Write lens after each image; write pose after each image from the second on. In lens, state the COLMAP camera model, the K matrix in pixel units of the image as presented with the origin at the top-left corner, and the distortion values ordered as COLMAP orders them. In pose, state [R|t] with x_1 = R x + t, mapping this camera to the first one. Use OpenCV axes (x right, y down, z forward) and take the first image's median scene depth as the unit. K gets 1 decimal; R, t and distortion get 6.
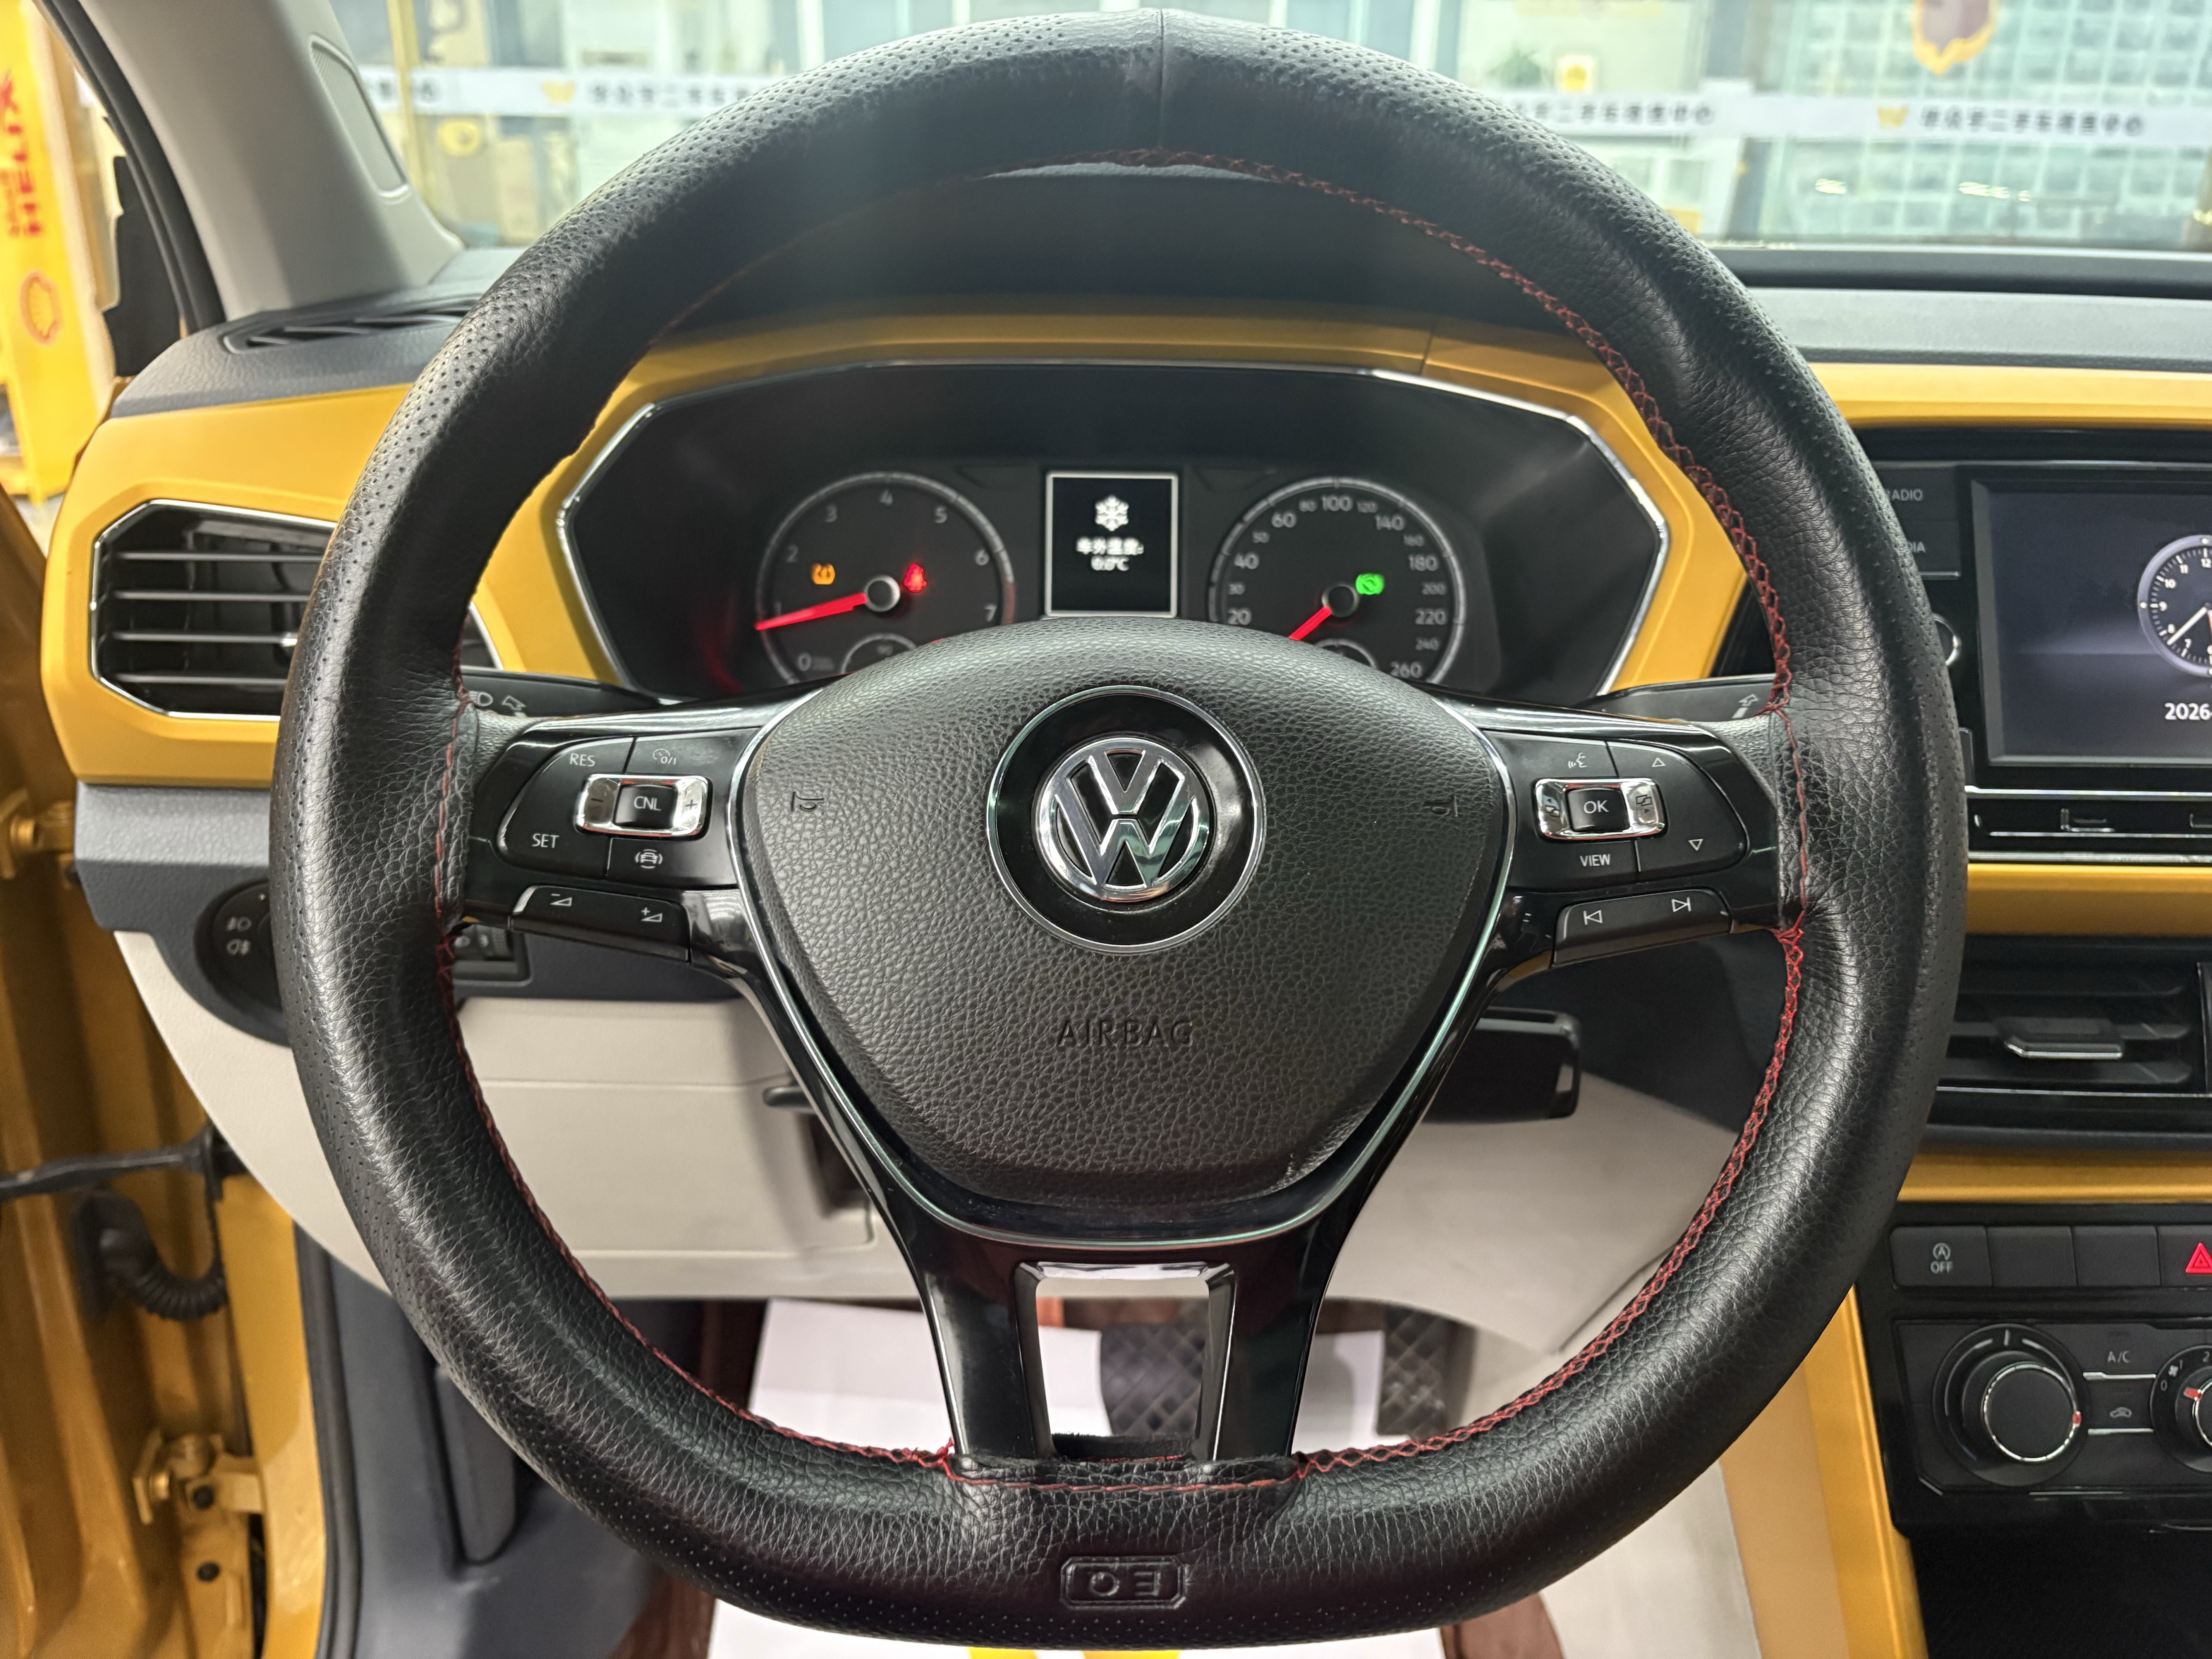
lens RADIAL K [[1720.7, 0, 1101.8], [0, 1720.7, 879.9], [0, 0, 1]] dist [0.098183, -0.114483]
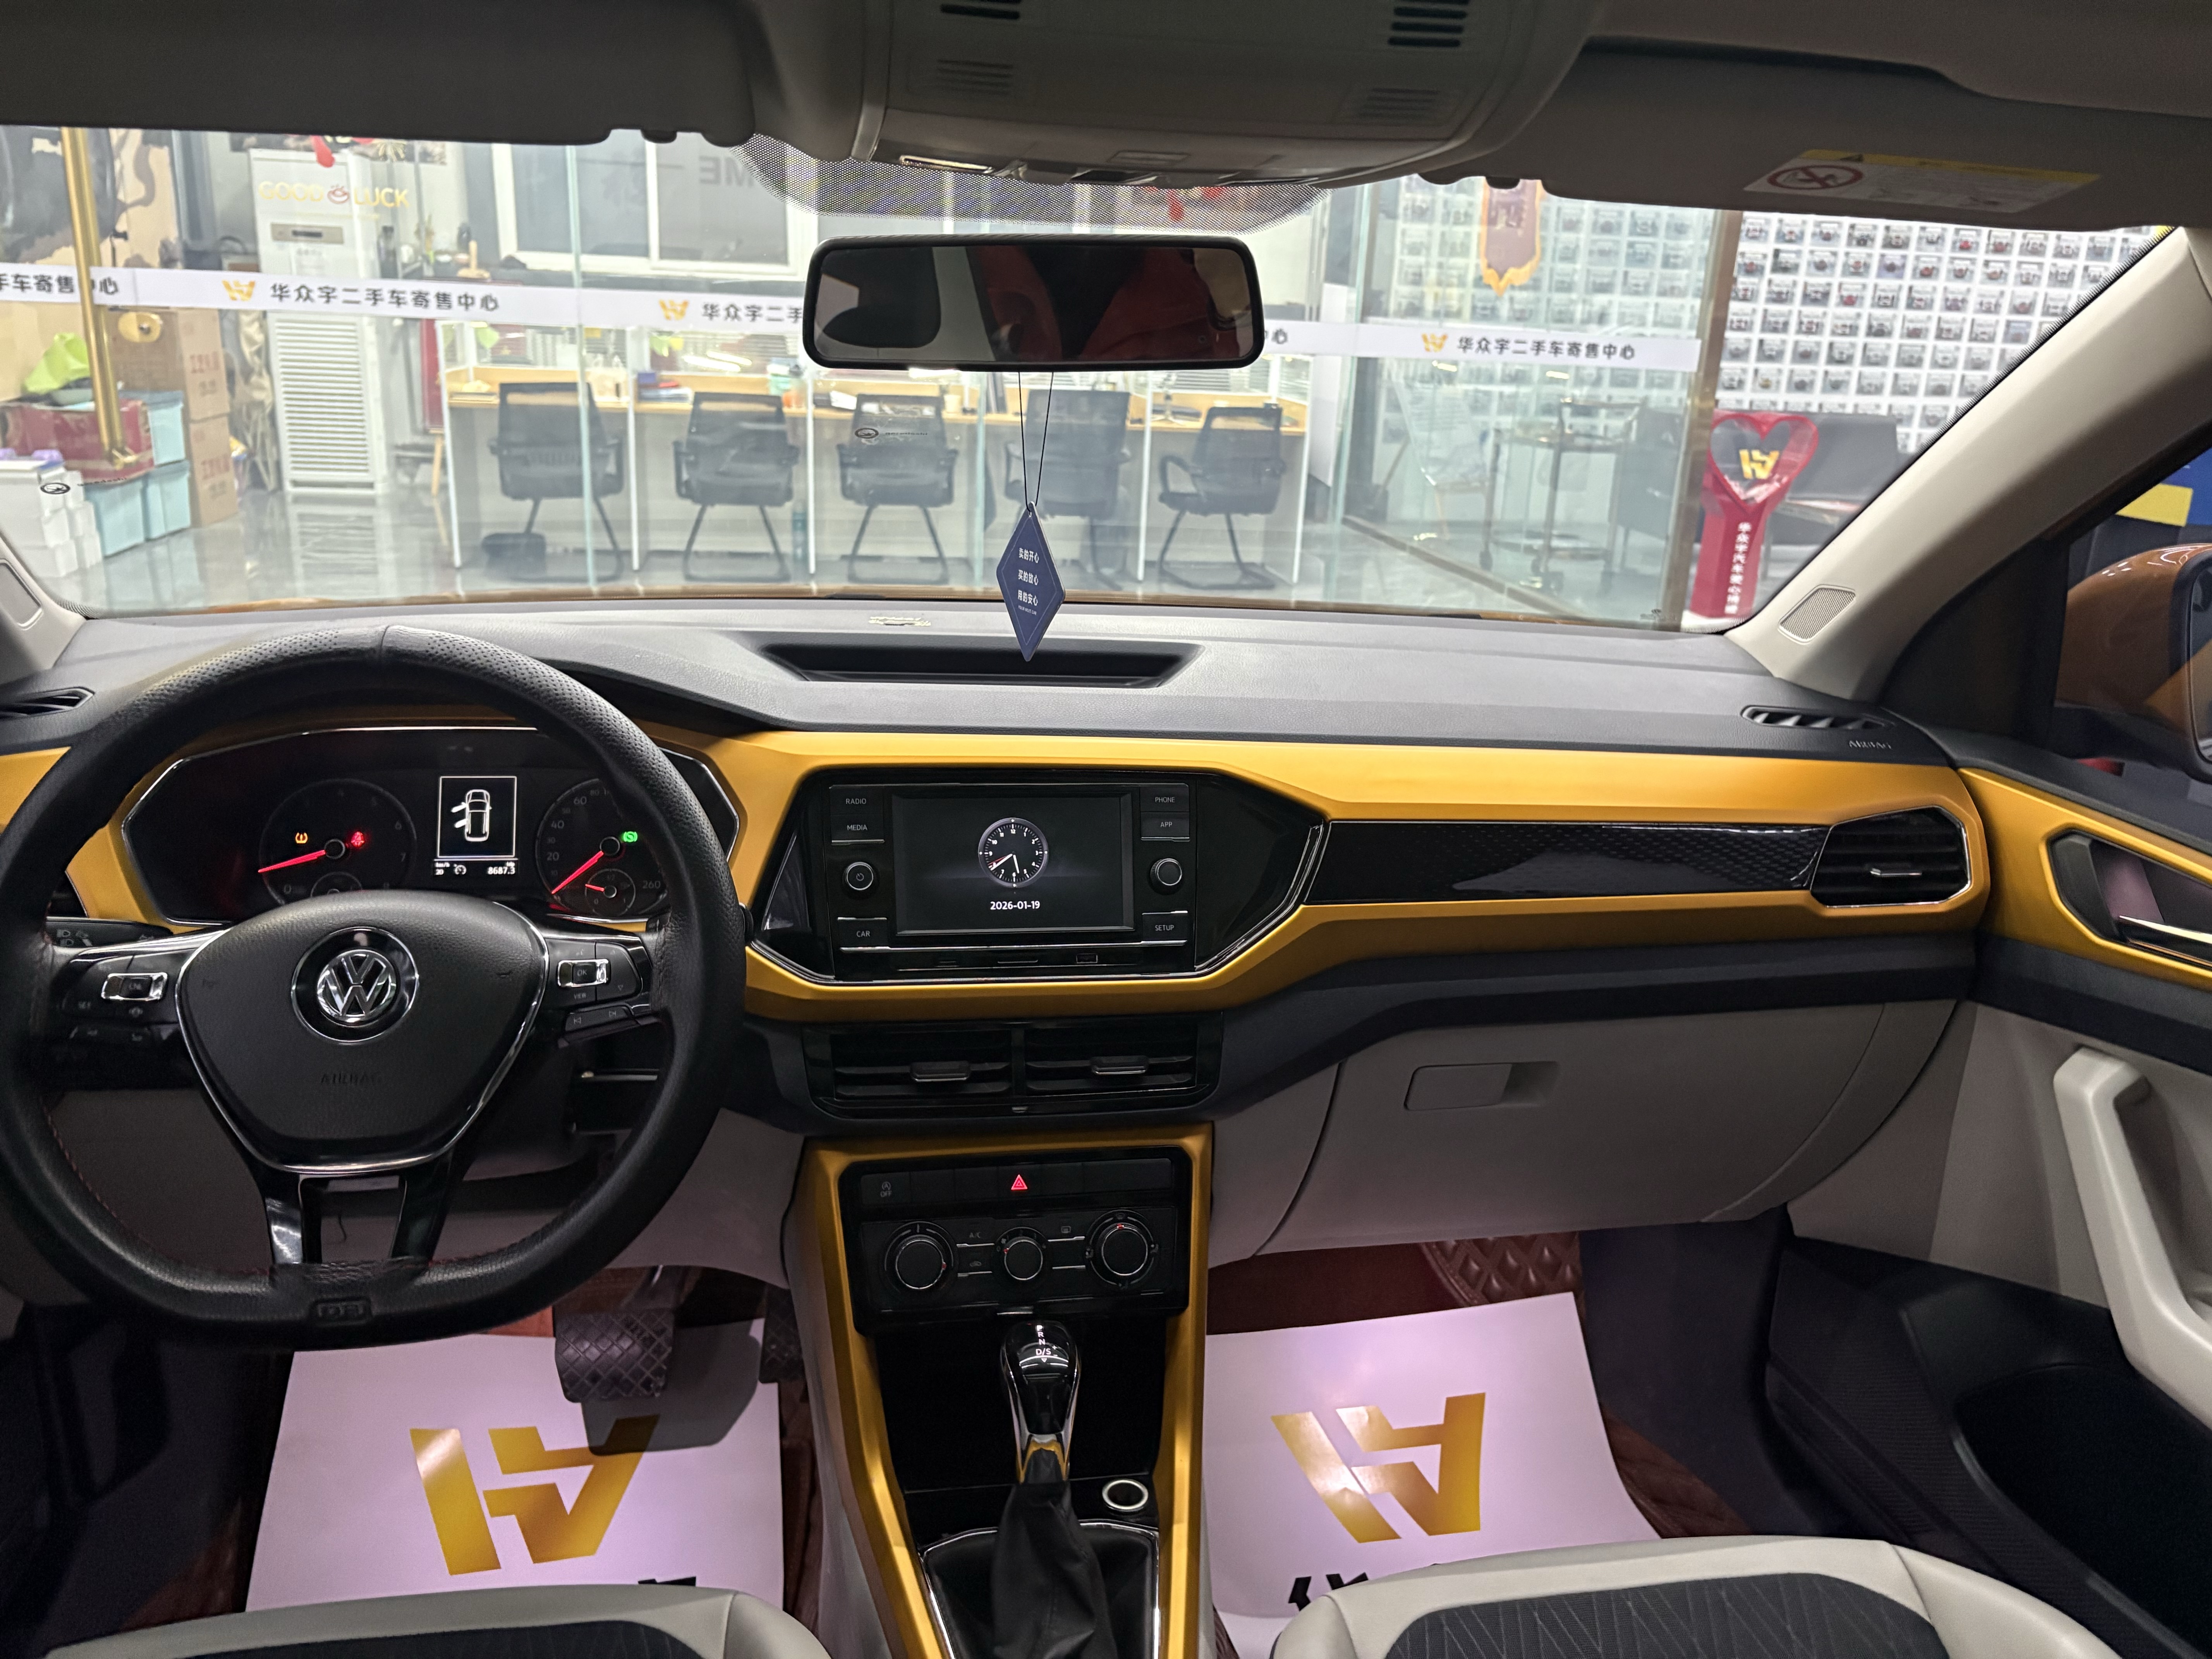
lens RADIAL K [[1667.9, 0, 1093.3], [0, 1667.9, 863.6], [0, 0, 1]] dist [0.019040, -0.009126]
pose [[0.986257, -0.025749, 0.163202, 0.406145], [0.039050, 0.996123, -0.078824, 0.010689], [-0.160539, 0.084113, 0.983439, -0.888869]]
